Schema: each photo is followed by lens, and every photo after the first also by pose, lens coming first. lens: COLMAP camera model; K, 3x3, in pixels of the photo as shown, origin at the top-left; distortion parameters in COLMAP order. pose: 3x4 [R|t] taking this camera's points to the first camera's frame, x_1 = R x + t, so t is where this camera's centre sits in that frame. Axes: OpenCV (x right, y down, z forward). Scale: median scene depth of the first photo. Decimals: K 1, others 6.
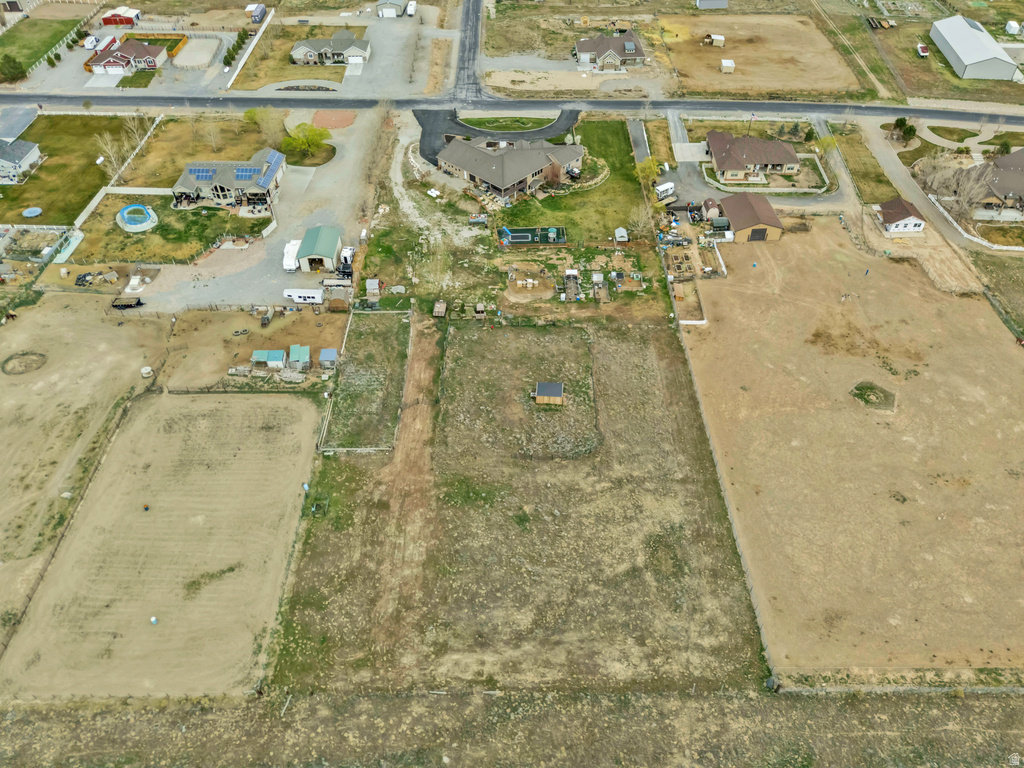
lens RADIAL K [[752.4, 0, 513.5], [0, 752.4, 383.3], [0, 0, 1]] dist [0.072357, -0.061874]
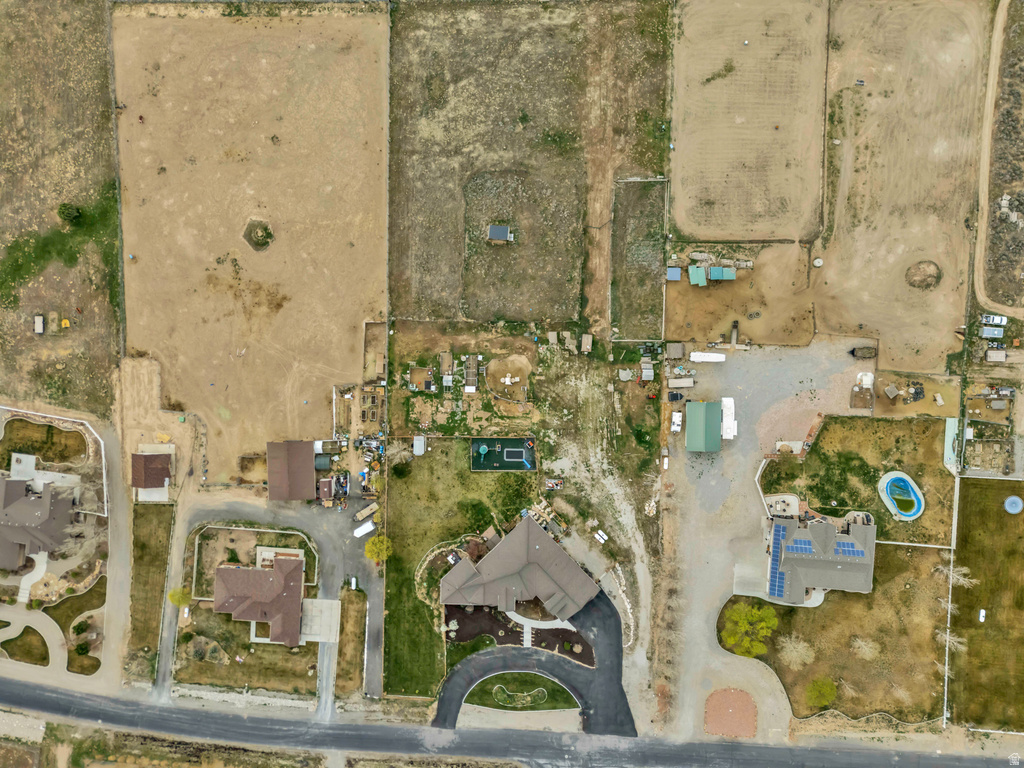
lens RADIAL K [[752.4, 0, 513.5], [0, 752.4, 383.3], [0, 0, 1]] dist [0.072357, -0.061874]
pose [[-0.997762, -0.028185, 0.060631, -0.053533], [0.062511, -0.714983, 0.696342, -0.902994], [0.023724, 0.698573, 0.715145, 0.198127]]
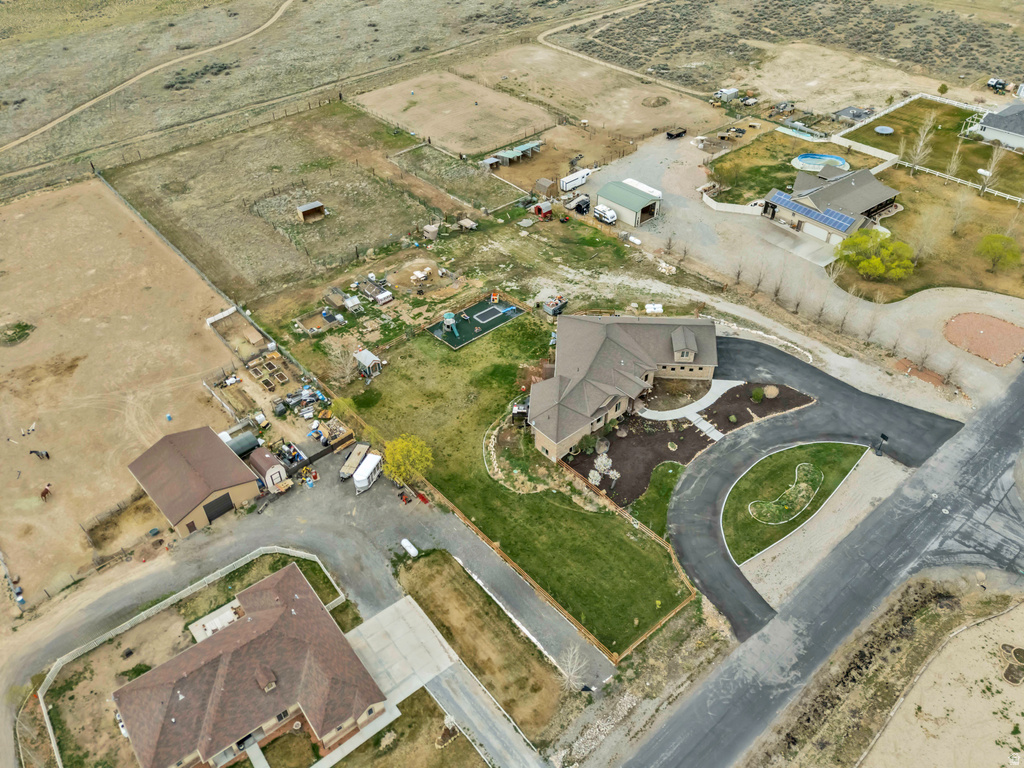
lens RADIAL K [[752.4, 0, 513.5], [0, 752.4, 383.3], [0, 0, 1]] dist [0.072357, -0.061874]
pose [[-0.764014, 0.434849, -0.476644, 0.399269], [-0.422721, 0.220741, 0.878966, -0.899426], [0.487432, 0.873029, 0.015171, 1.129318]]
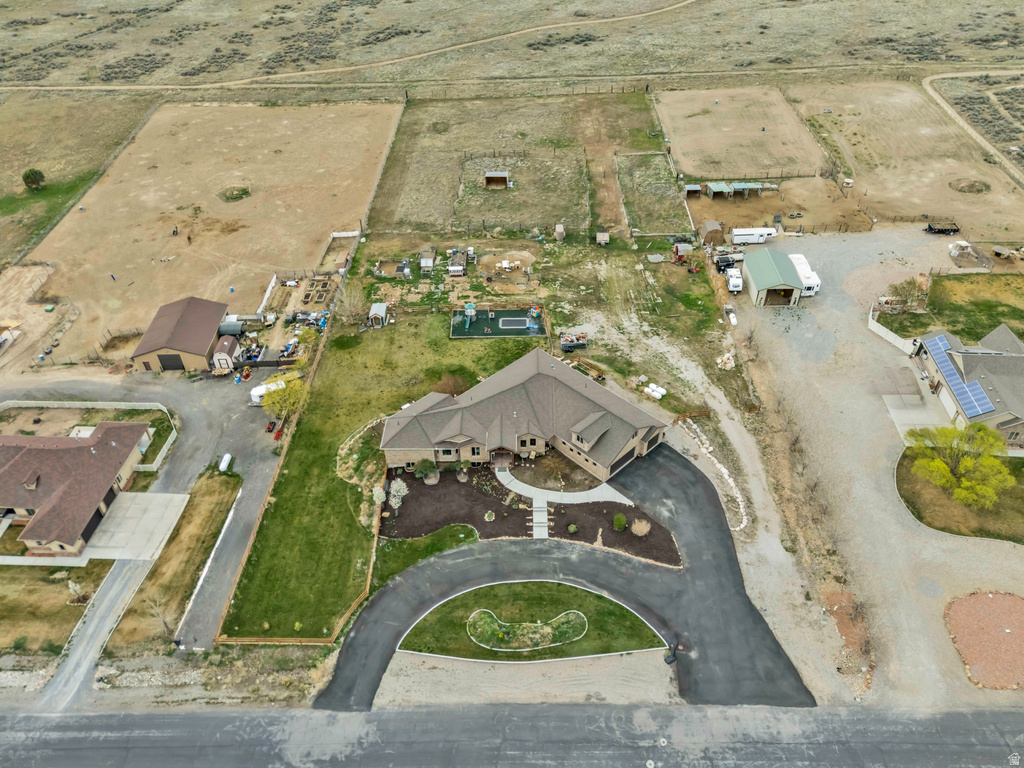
lens RADIAL K [[752.4, 0, 513.5], [0, 752.4, 383.3], [0, 0, 1]] dist [0.072357, -0.061874]
pose [[-0.999175, 0.008602, 0.039697, -0.020327], [0.040408, 0.111136, 0.992983, -0.966988], [0.004130, 0.993768, -0.111392, 1.212891]]
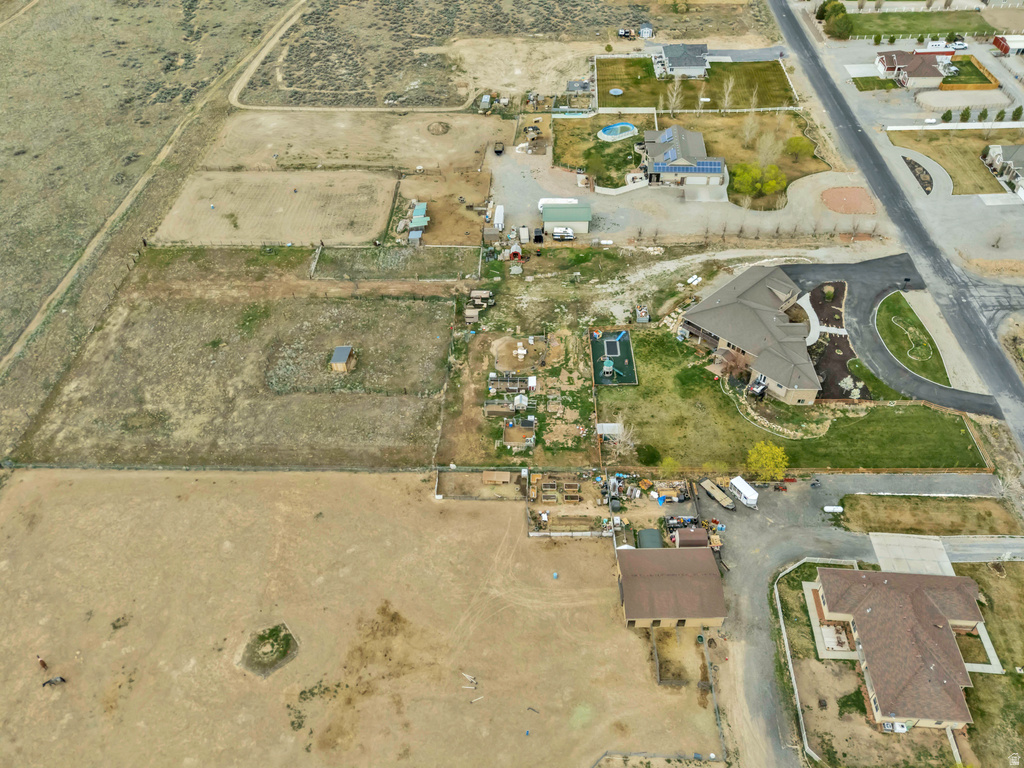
lens RADIAL K [[752.4, 0, 513.5], [0, 752.4, 383.3], [0, 0, 1]] dist [0.072357, -0.061874]
pose [[-0.039209, 0.701304, -0.711784, 0.693805], [-0.671958, 0.508705, 0.538230, -0.595392], [0.739551, 0.499392, 0.451301, 0.585950]]
